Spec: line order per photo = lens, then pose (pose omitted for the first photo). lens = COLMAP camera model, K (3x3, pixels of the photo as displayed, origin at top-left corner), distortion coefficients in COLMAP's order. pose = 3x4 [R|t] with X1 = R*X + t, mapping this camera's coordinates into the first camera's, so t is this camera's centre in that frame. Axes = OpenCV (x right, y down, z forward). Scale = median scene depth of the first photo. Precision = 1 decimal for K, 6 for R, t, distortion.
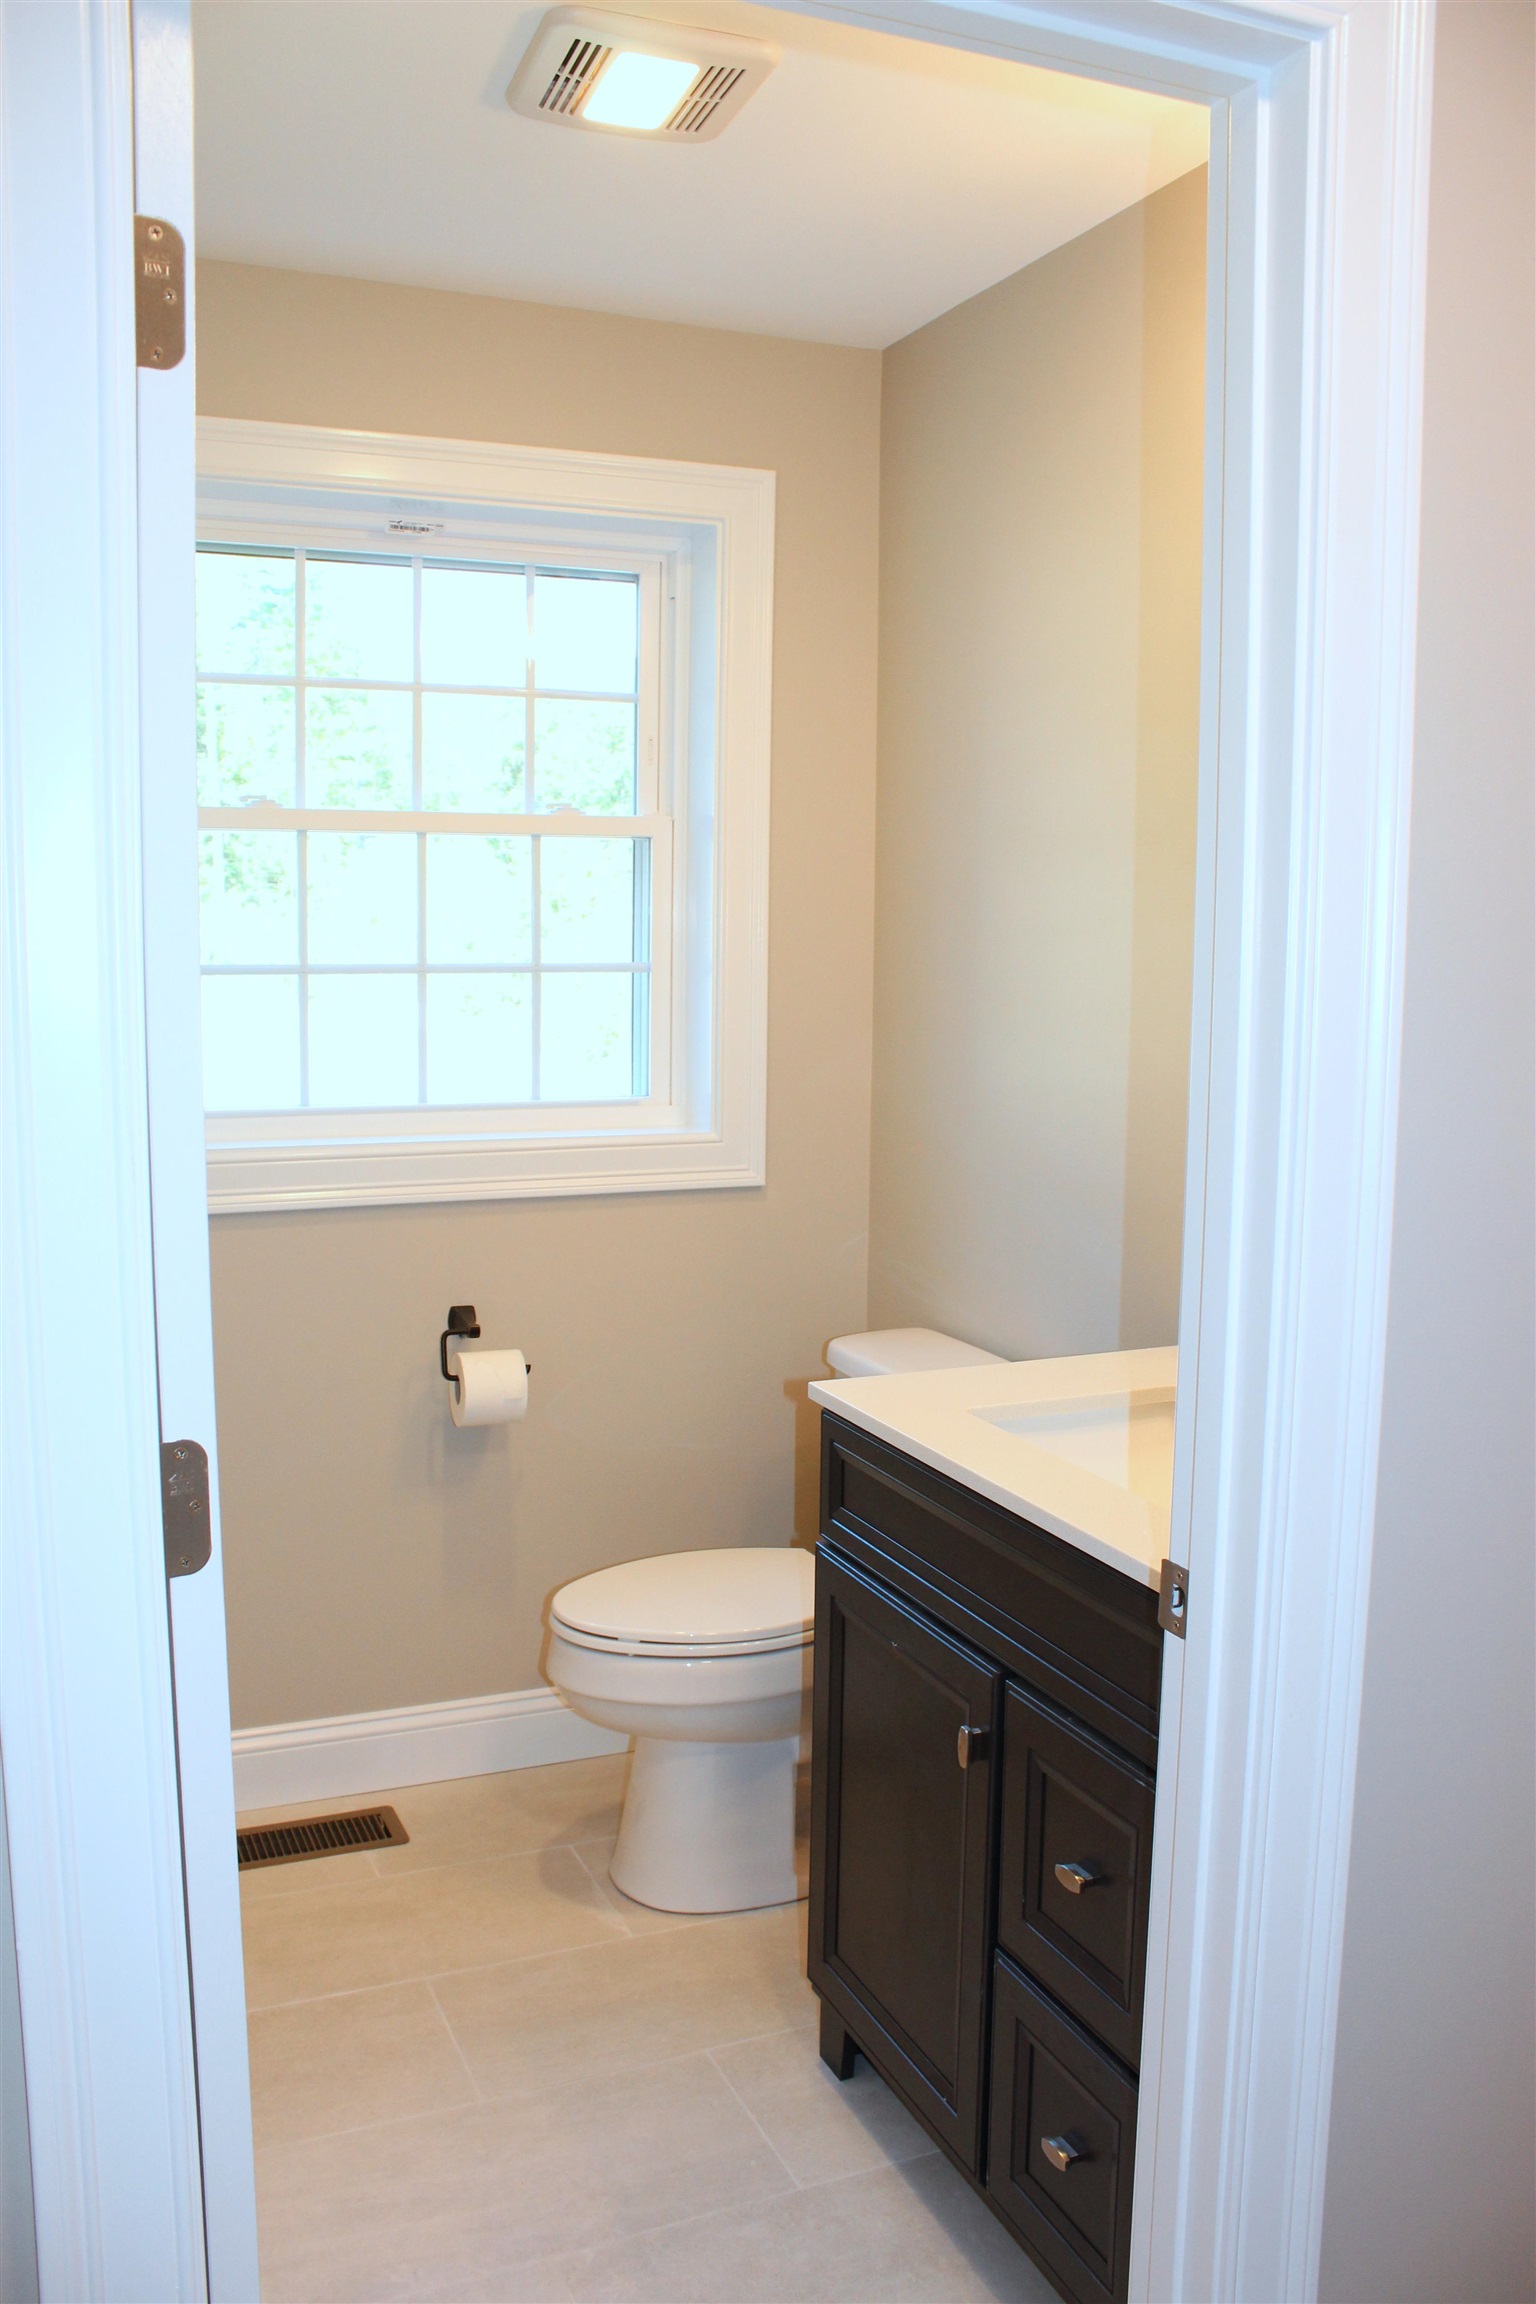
lens RADIAL K [[1990.2, 0, 768.0], [0, 1990.2, 1152.0], [0, 0, 1]] dist [-0.070347, -0.000185]
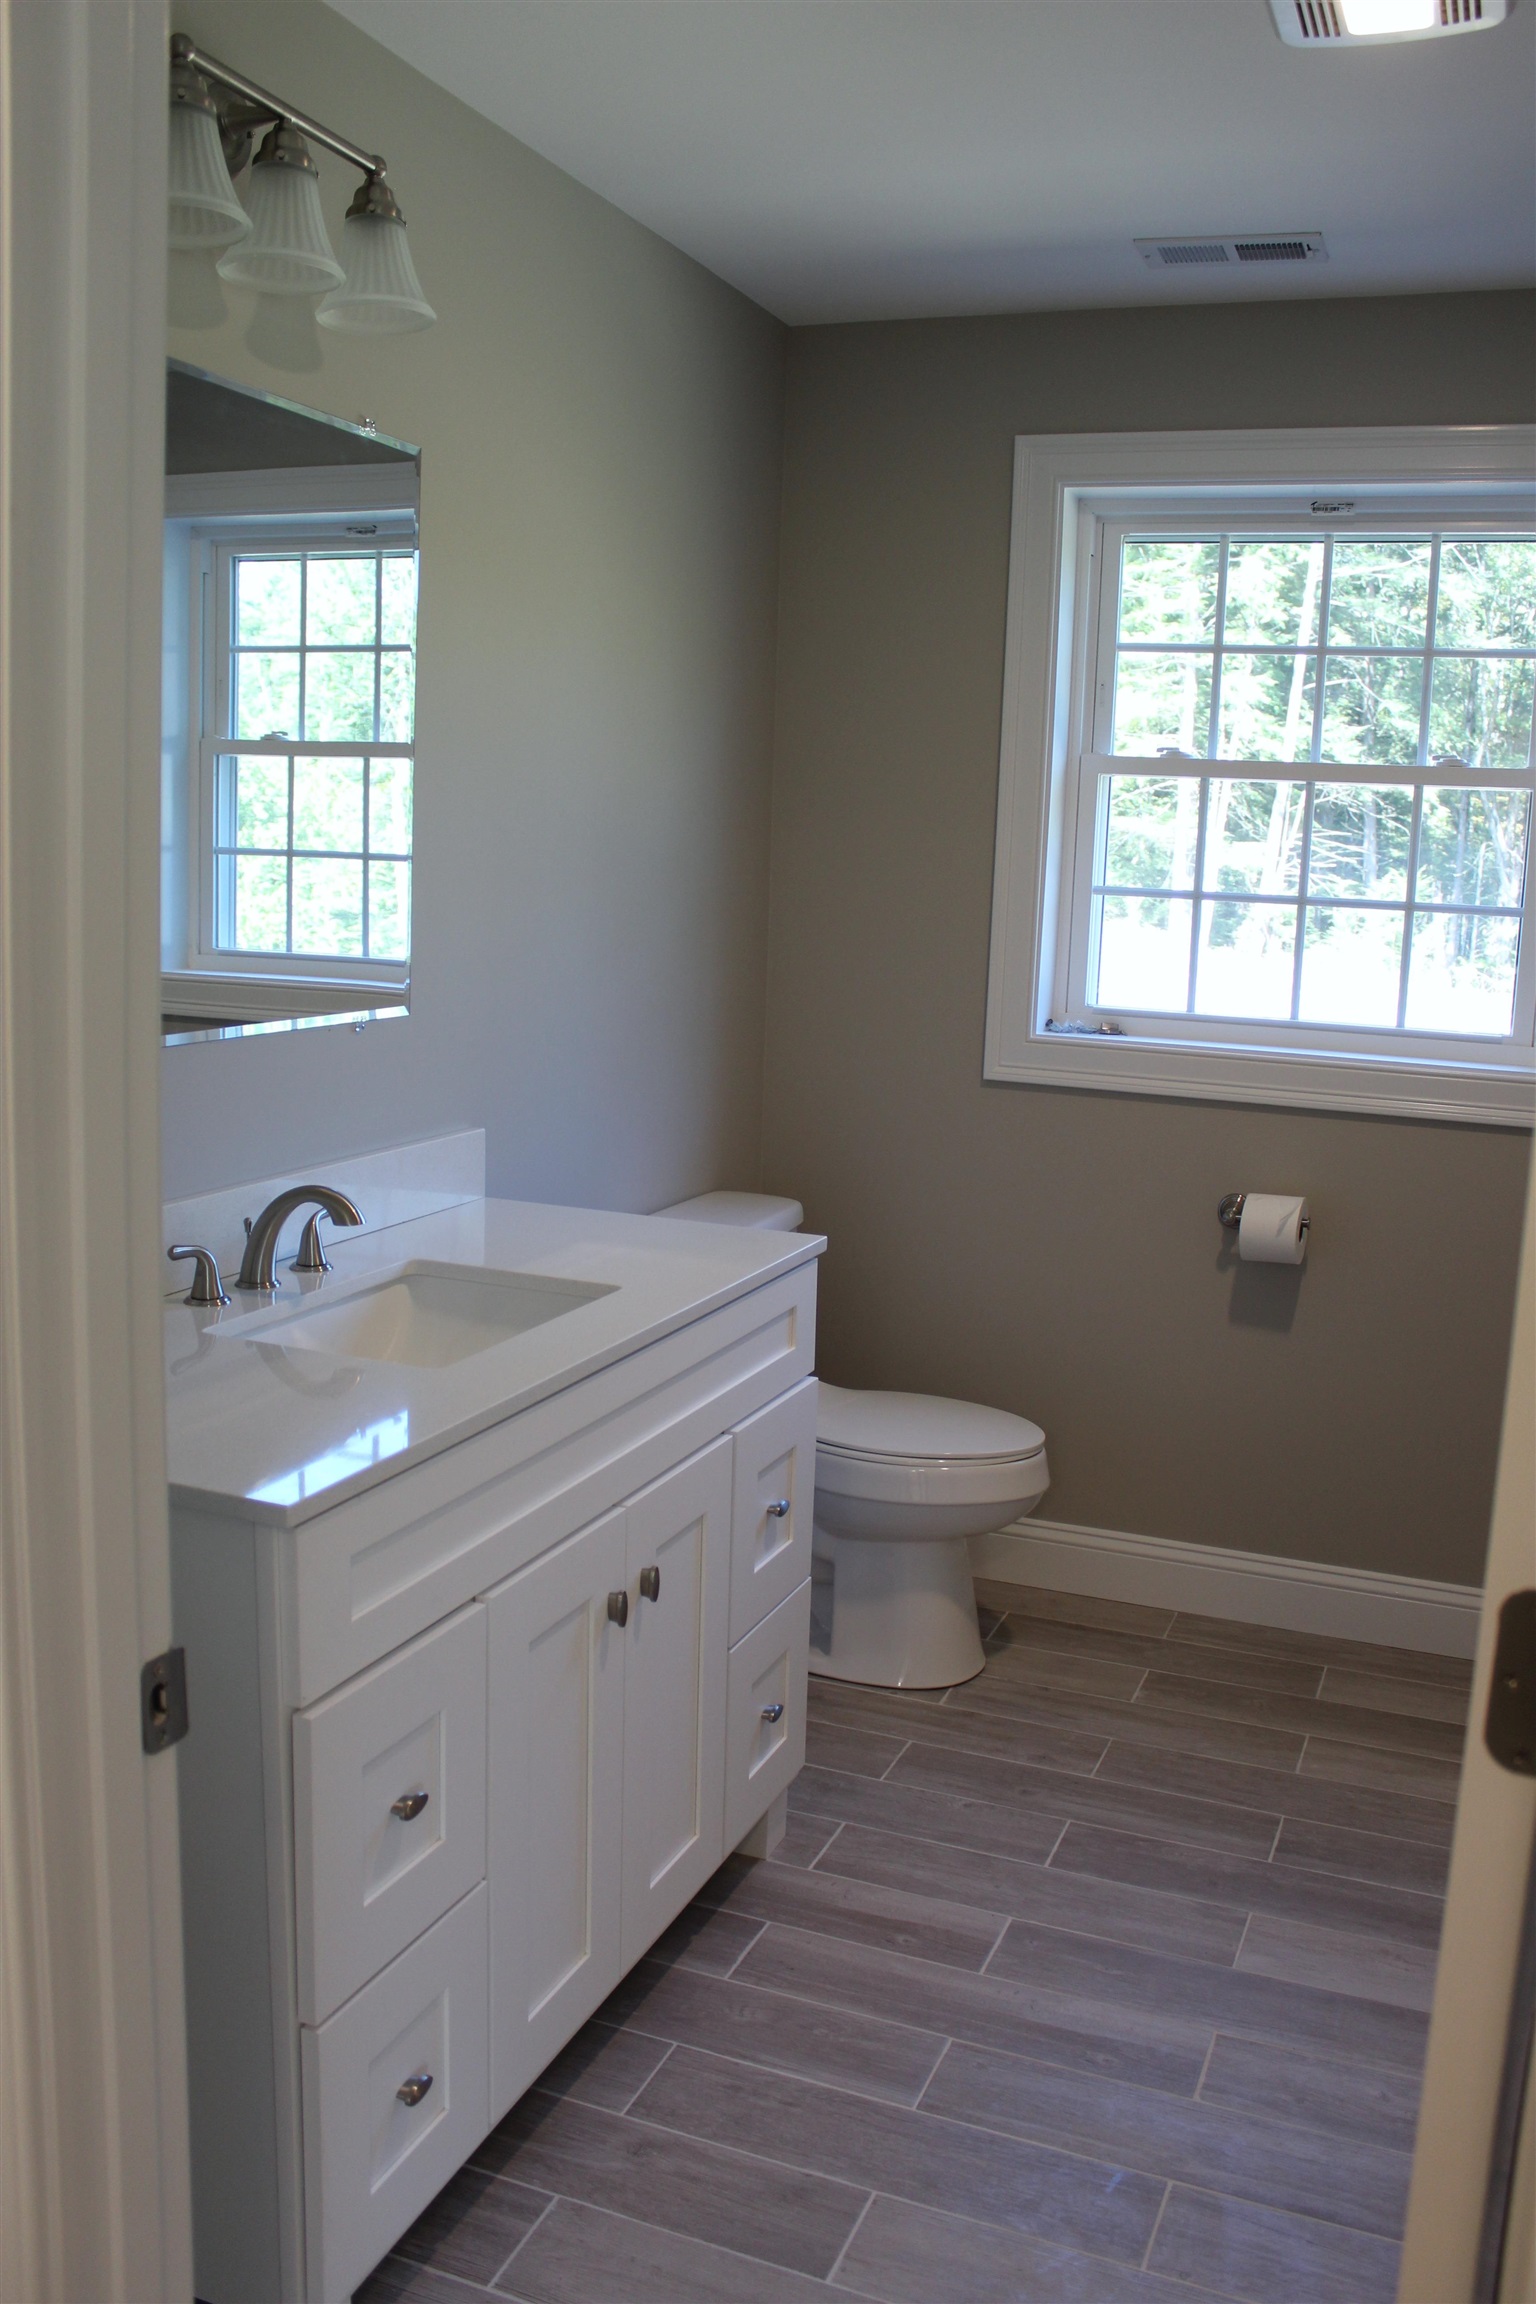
lens RADIAL K [[1990.2, 0, 768.0], [0, 1990.2, 1152.0], [0, 0, 1]] dist [-0.070347, -0.000185]
pose [[0.708092, 0.125965, -0.694794, 1.022159], [-0.115934, 0.991346, 0.061575, -0.008189], [0.696538, 0.036949, 0.716568, 0.235141]]
